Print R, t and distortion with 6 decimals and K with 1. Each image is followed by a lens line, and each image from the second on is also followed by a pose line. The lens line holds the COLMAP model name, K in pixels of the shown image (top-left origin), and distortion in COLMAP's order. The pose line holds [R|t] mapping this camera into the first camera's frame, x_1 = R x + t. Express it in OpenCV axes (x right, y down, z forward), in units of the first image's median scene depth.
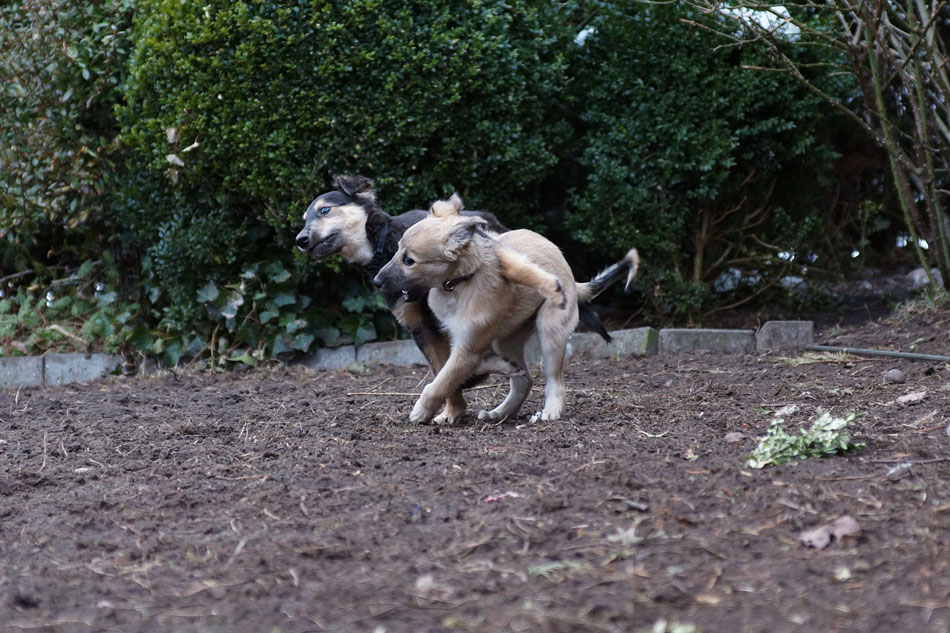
lens RADIAL K [[3116.4, 0, 475.0], [0, 3116.4, 316.5], [0, 0, 1]] dist [-0.076860, -1.453318]
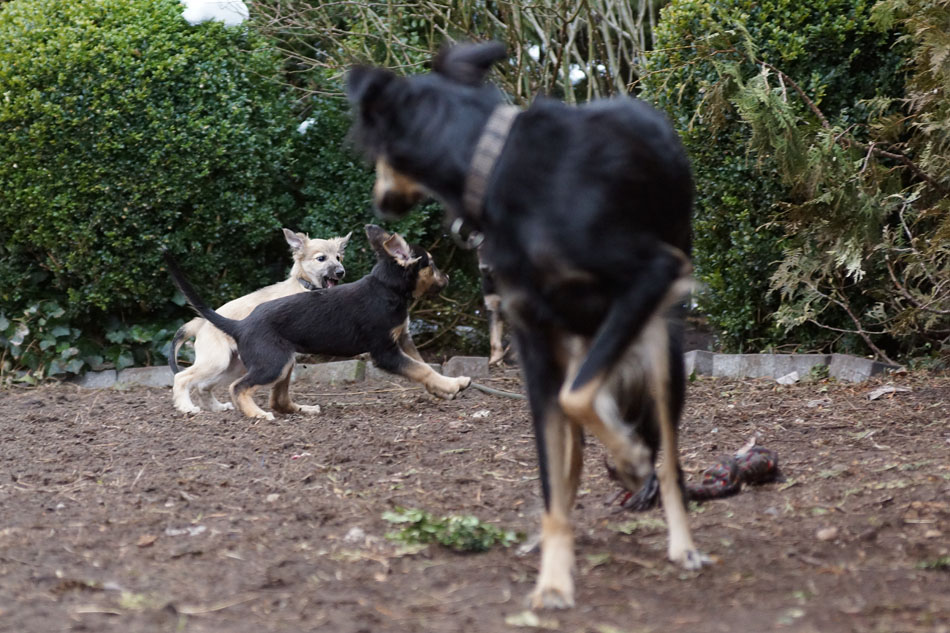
lens RADIAL K [[3116.4, 0, 475.0], [0, 3116.4, 316.5], [0, 0, 1]] dist [-0.076860, -1.453318]
pose [[0.991926, 0.028490, 0.123580, -0.051046], [-0.025581, 0.999359, -0.025063, 0.015515], [-0.124215, 0.021699, 0.992018, -0.243962]]
